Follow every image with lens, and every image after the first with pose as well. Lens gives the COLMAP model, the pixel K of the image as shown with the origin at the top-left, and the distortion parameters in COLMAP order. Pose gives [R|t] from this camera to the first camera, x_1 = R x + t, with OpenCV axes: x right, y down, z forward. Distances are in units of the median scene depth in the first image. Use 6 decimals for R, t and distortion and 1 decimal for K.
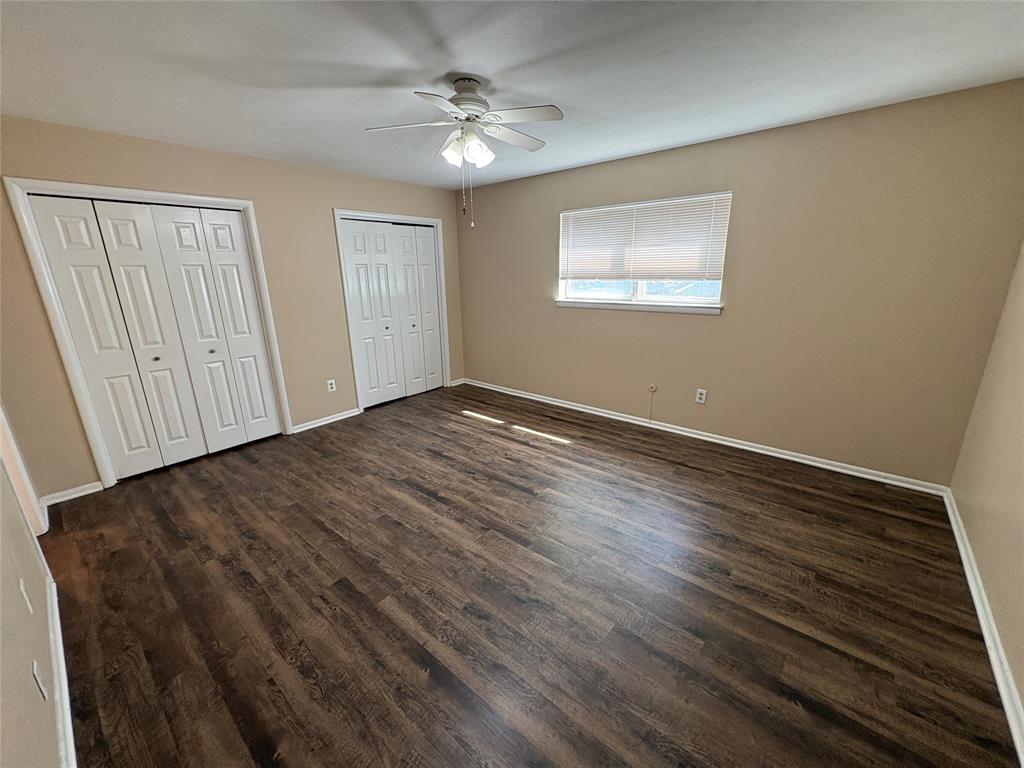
lens RADIAL K [[408.6, 0, 512.9], [0, 408.6, 383.5], [0, 0, 1]] dist [-0.001782, 0.000563]
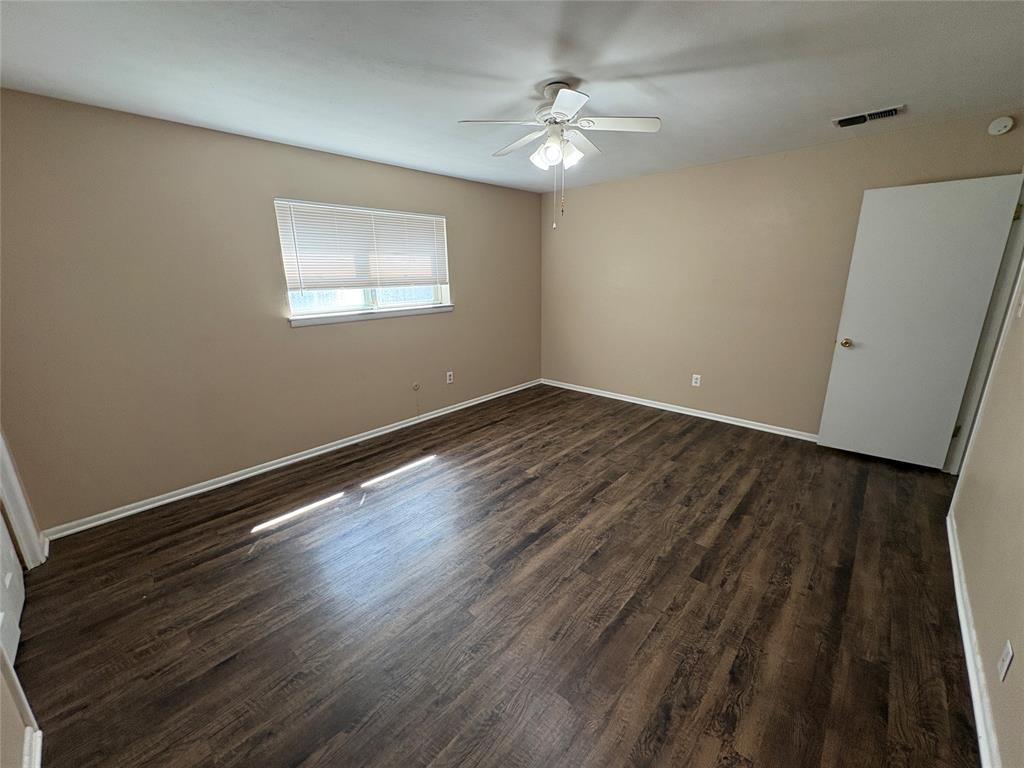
lens RADIAL K [[408.6, 0, 512.1], [0, 408.6, 383.8], [0, 0, 1]] dist [-0.001782, 0.000563]
pose [[0.040728, -0.246205, 0.968362, -0.914324], [0.284735, 0.931840, 0.224944, -0.218500], [-0.957741, 0.266565, 0.108056, 0.850925]]
